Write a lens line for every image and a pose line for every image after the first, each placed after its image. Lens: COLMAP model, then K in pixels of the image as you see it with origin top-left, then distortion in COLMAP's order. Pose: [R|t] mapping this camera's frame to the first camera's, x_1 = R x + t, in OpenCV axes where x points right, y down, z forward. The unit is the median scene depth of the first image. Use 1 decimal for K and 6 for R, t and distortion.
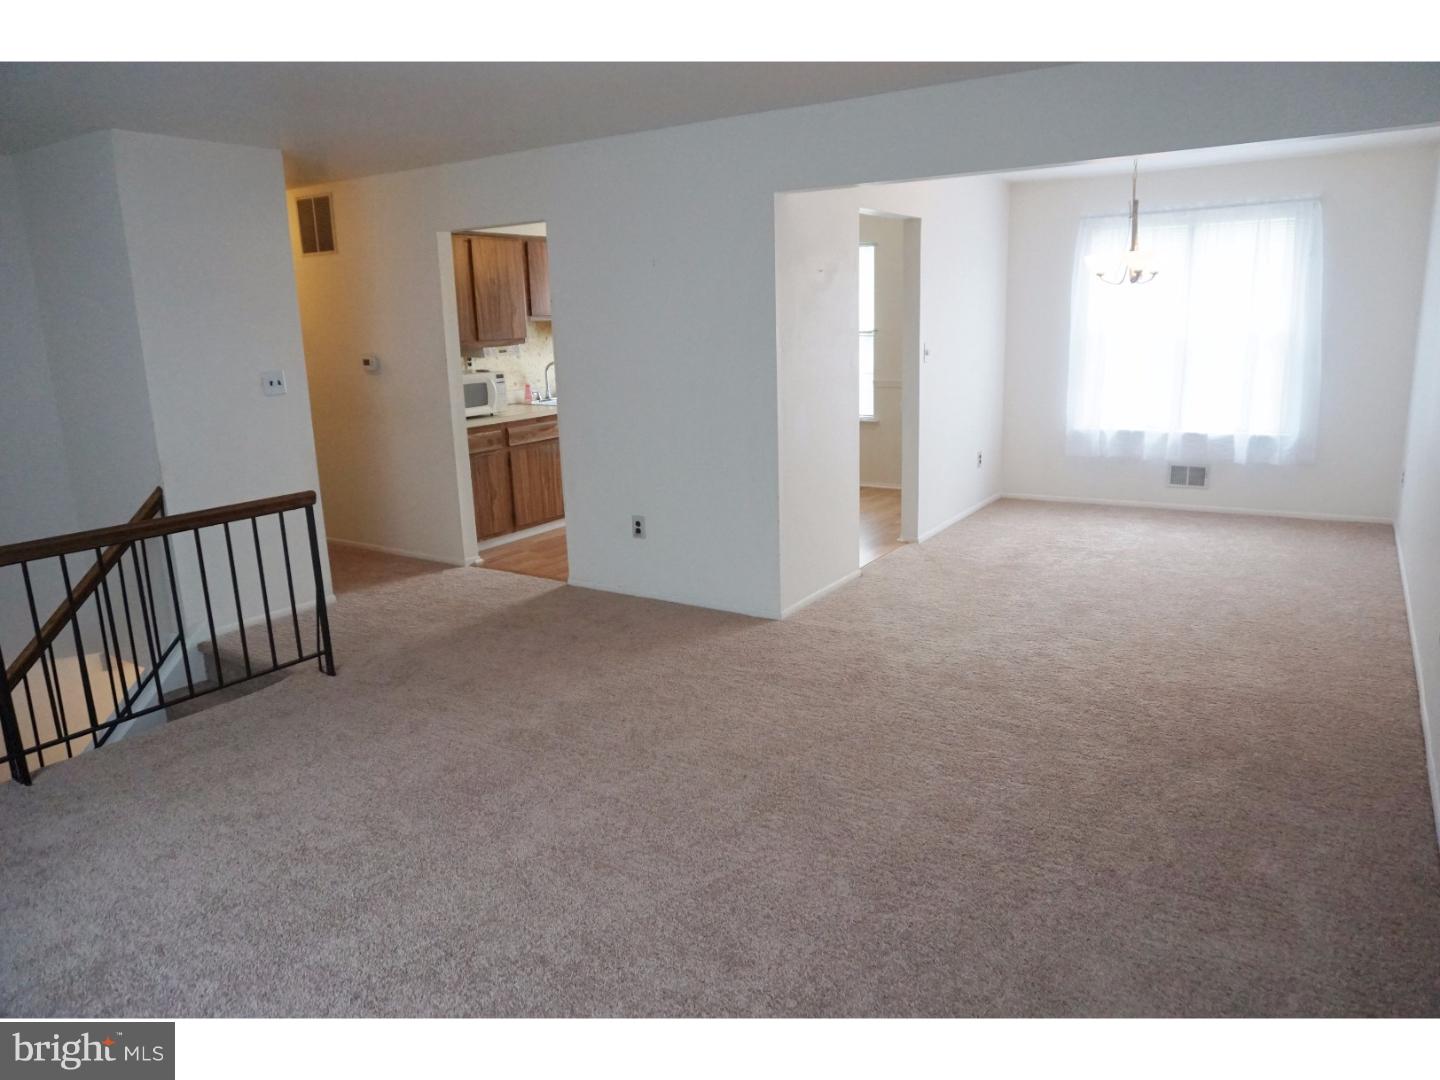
lens RADIAL K [[963.8, 0, 719.8], [0, 963.8, 541.1], [0, 0, 1]] dist [-0.046431, 0.012956]
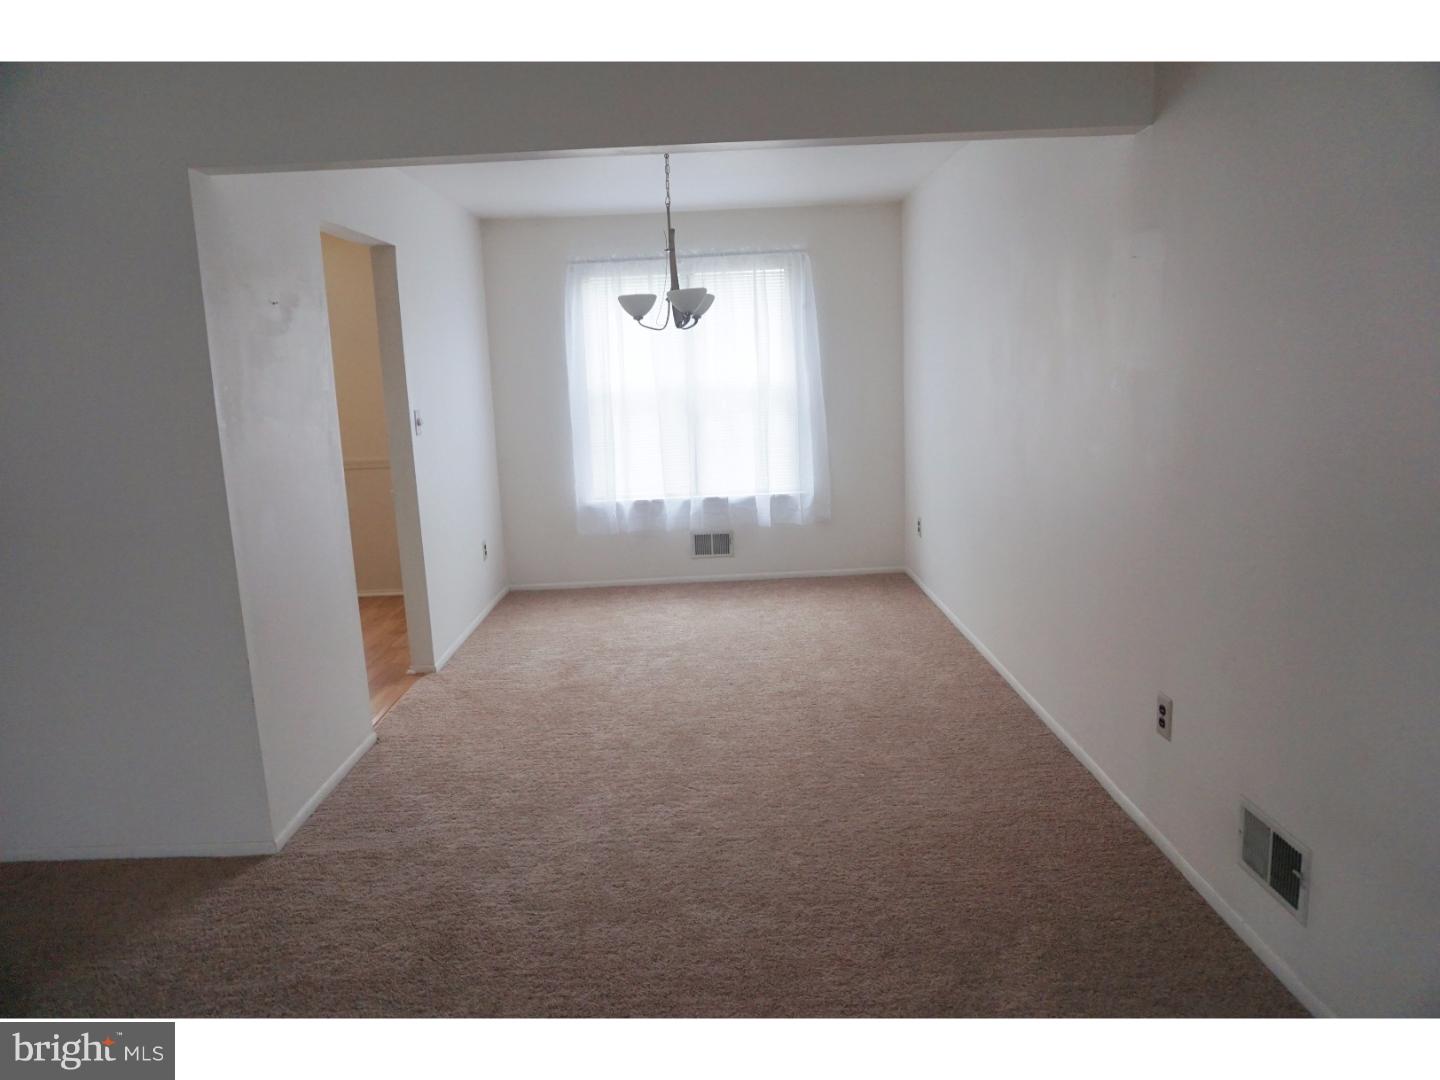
lens RADIAL K [[963.8, 0, 721.4], [0, 963.8, 539.4], [0, 0, 1]] dist [-0.046431, 0.012956]
pose [[0.828811, -0.098961, 0.550708, -0.012237], [0.139642, 0.989675, -0.032318, -0.046484], [-0.541823, 0.103688, 0.834072, 0.246459]]
